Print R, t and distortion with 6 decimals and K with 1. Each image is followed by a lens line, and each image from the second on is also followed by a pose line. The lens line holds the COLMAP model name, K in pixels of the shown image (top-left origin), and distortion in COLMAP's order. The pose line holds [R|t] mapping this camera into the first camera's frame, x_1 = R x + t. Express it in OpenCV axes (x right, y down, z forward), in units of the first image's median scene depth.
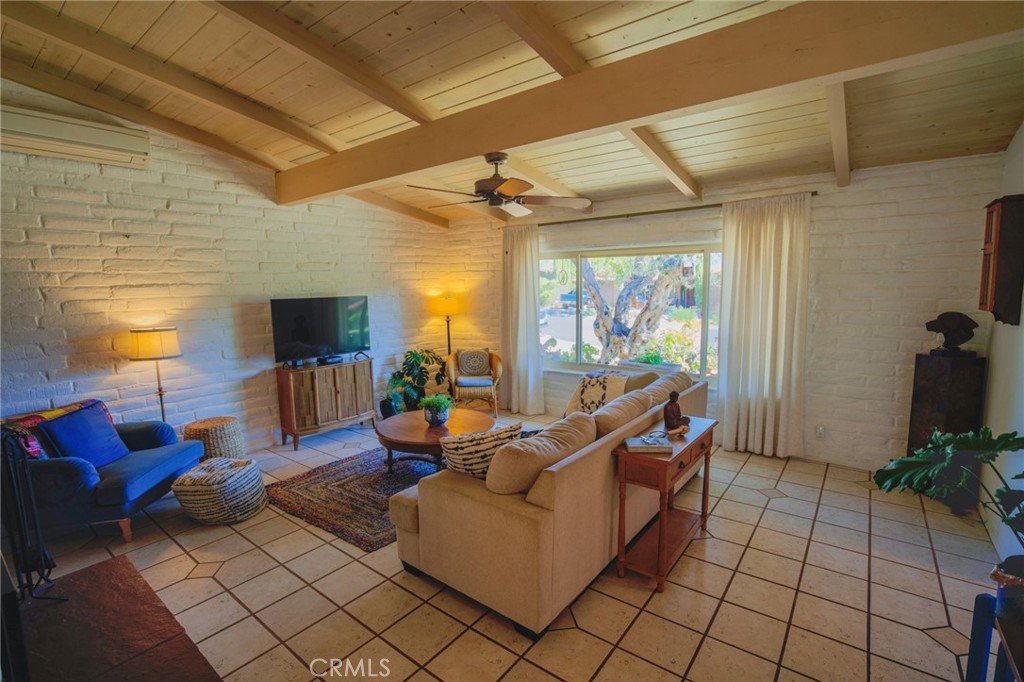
lens RADIAL K [[475.4, 0, 503.8], [0, 475.4, 344.3], [0, 0, 1]] dist [-0.065916, 0.028551]
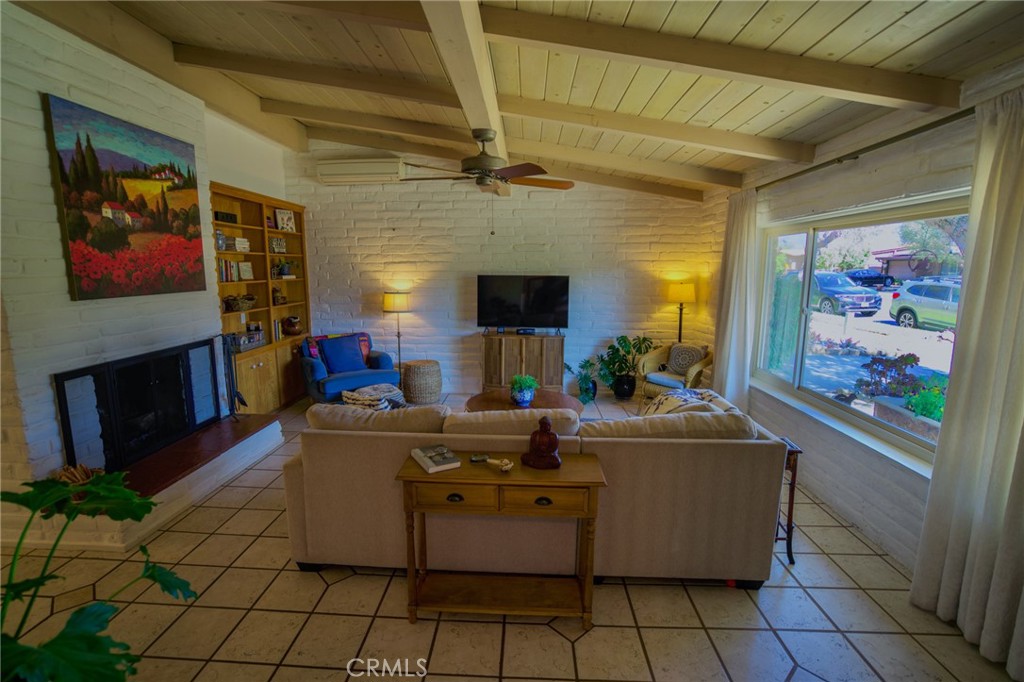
lens RADIAL K [[475.4, 0, 503.8], [0, 475.4, 344.3], [0, 0, 1]] dist [-0.065916, 0.028551]
pose [[0.577826, 0.148299, -0.802574, 0.554095], [-0.115082, 0.988333, 0.099768, -0.047252], [0.808006, 0.034713, 0.588151, 0.317029]]
